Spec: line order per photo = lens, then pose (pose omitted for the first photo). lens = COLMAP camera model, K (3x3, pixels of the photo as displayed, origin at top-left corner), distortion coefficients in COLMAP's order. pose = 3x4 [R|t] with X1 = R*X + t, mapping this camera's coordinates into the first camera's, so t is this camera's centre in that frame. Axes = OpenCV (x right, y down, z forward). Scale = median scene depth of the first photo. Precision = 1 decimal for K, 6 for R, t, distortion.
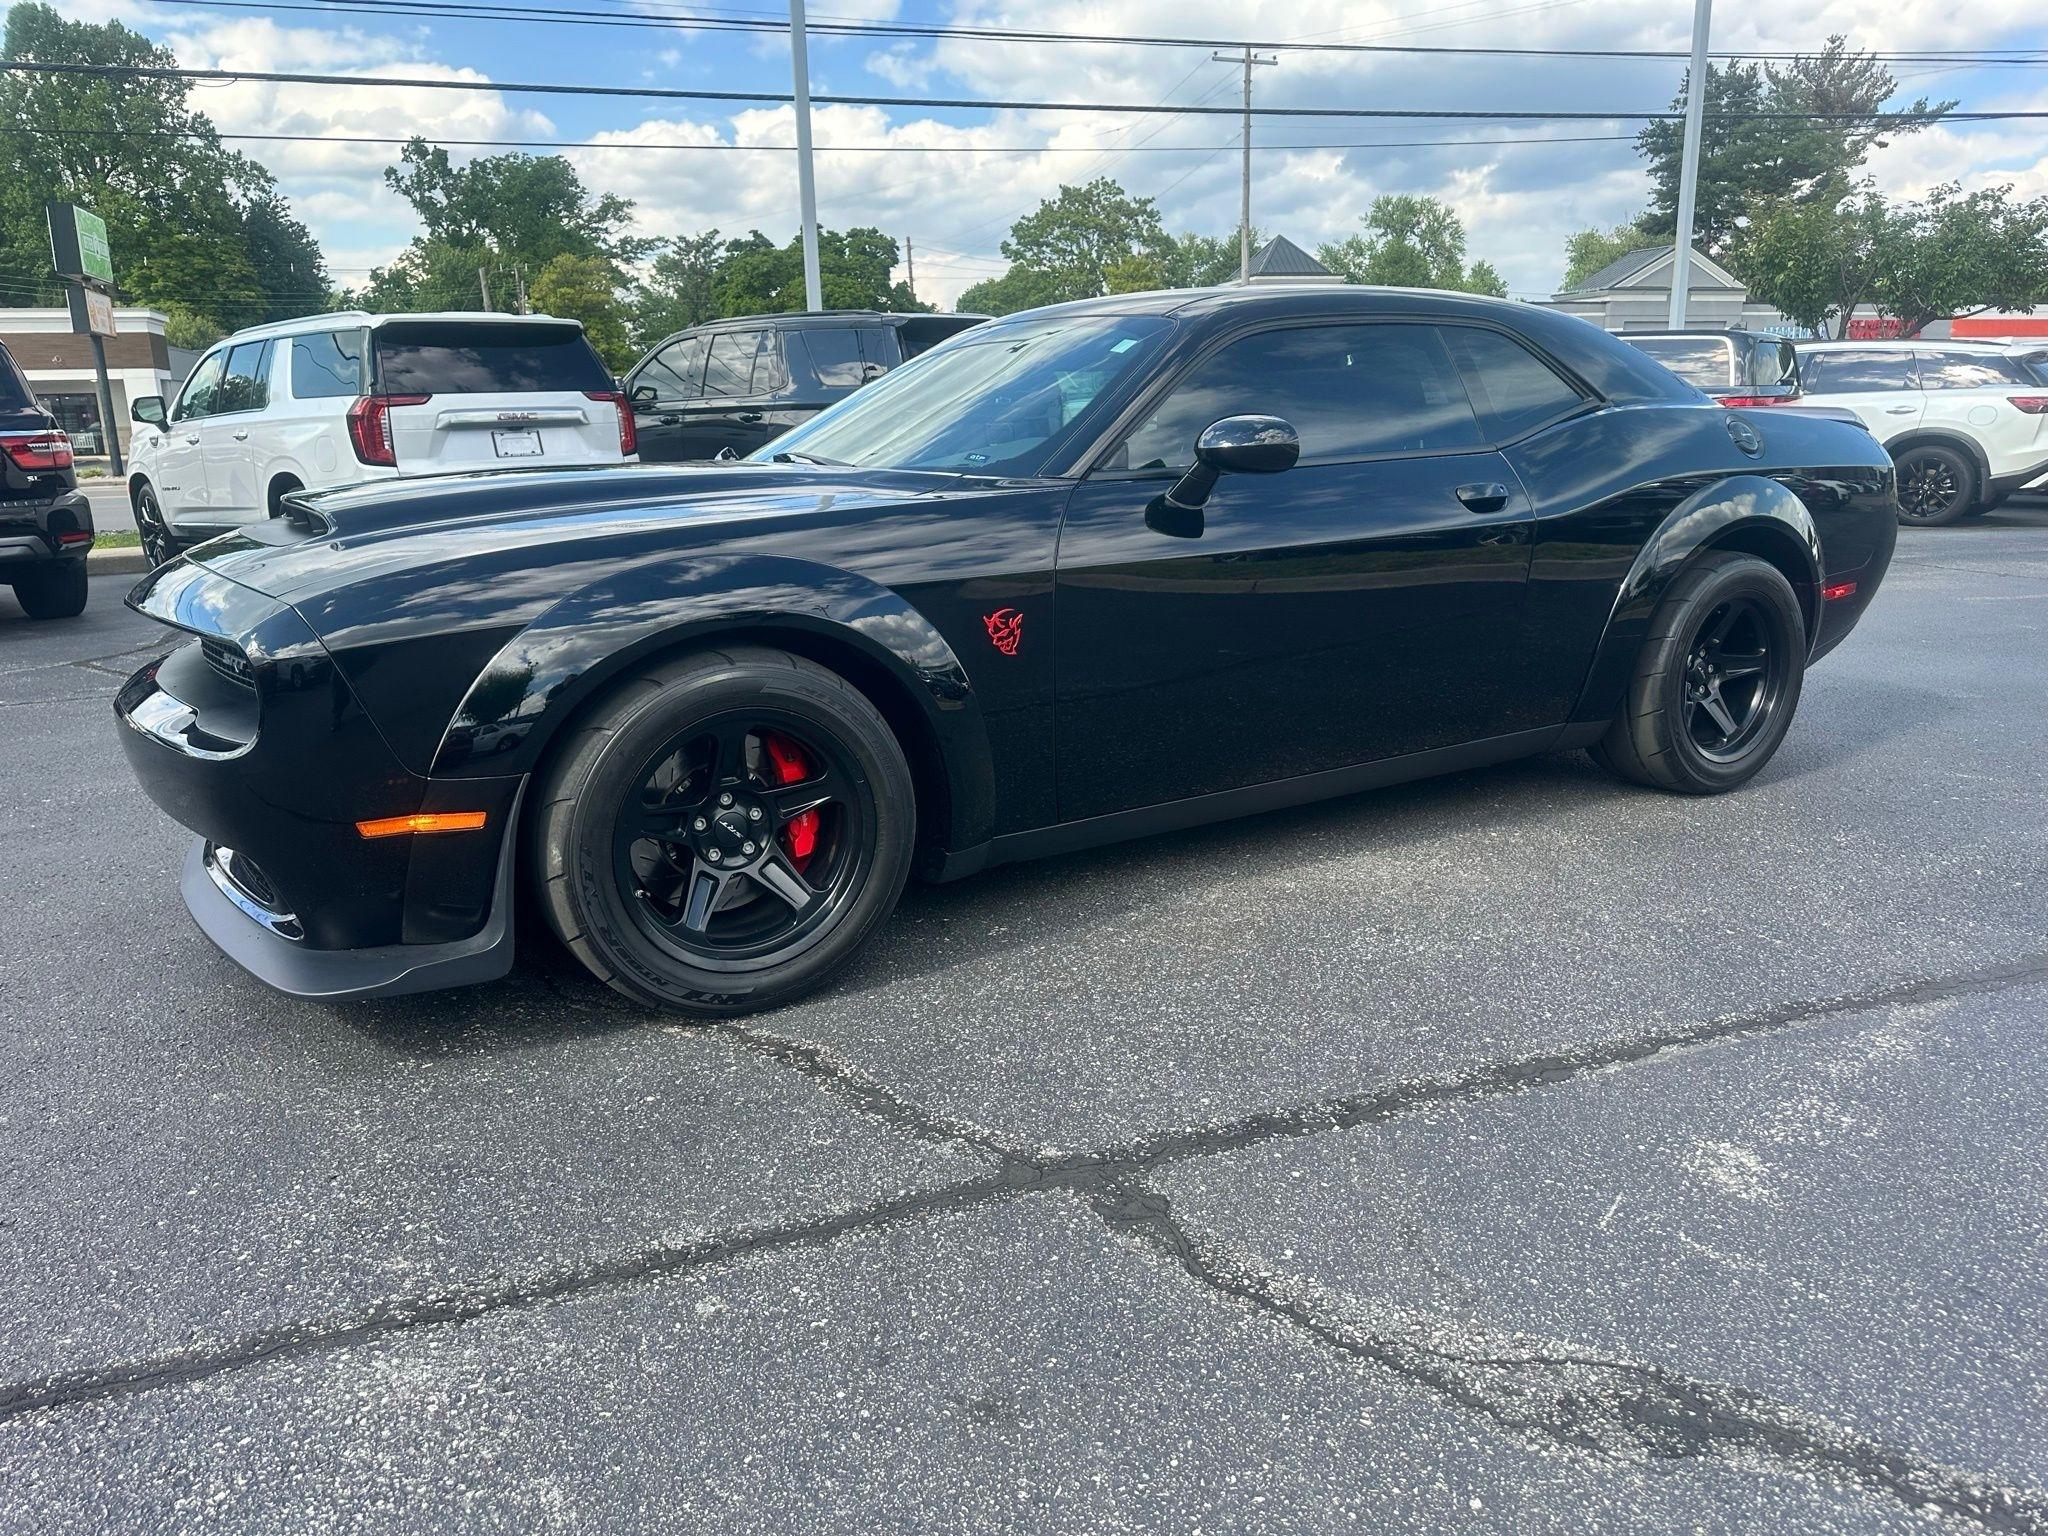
lens RADIAL K [[1520.5, 0, 1070.9], [0, 1520.5, 761.9], [0, 0, 1]] dist [0.096923, -0.127944]
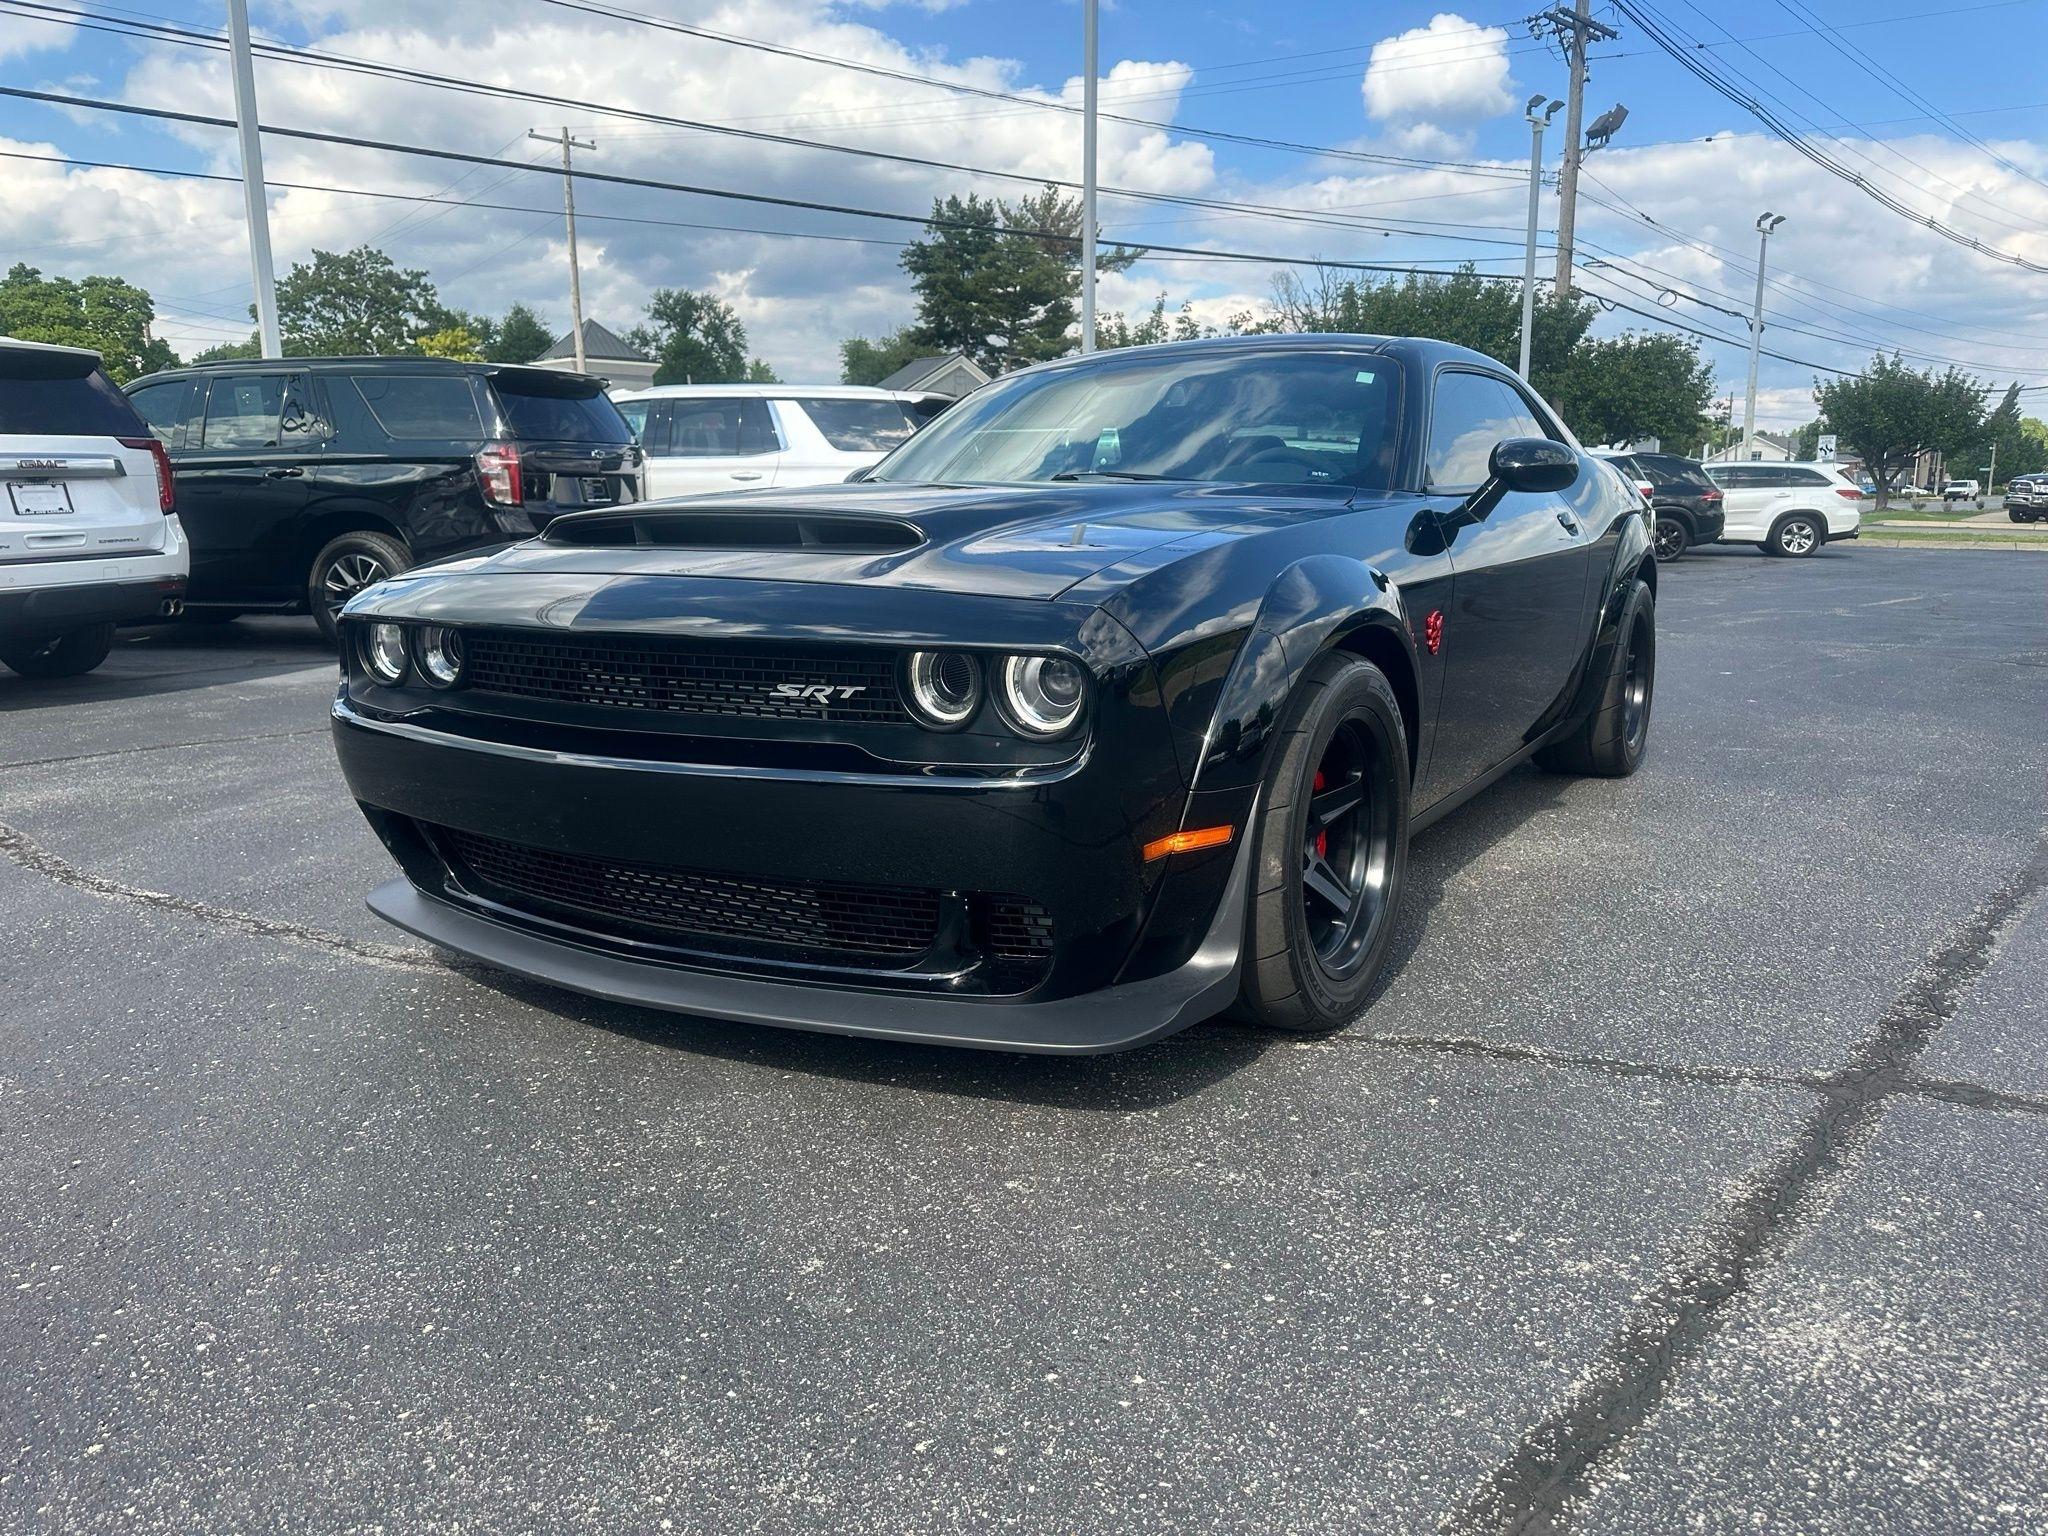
lens RADIAL K [[1532.0, 0, 1005.8], [0, 1532.0, 797.6], [0, 0, 1]] dist [0.032525, -0.051448]
pose [[0.883754, -0.076319, 0.461686, -0.097660], [0.094967, 0.995331, -0.017252, 0.002235], [-0.458214, 0.059092, 0.886876, 0.026973]]
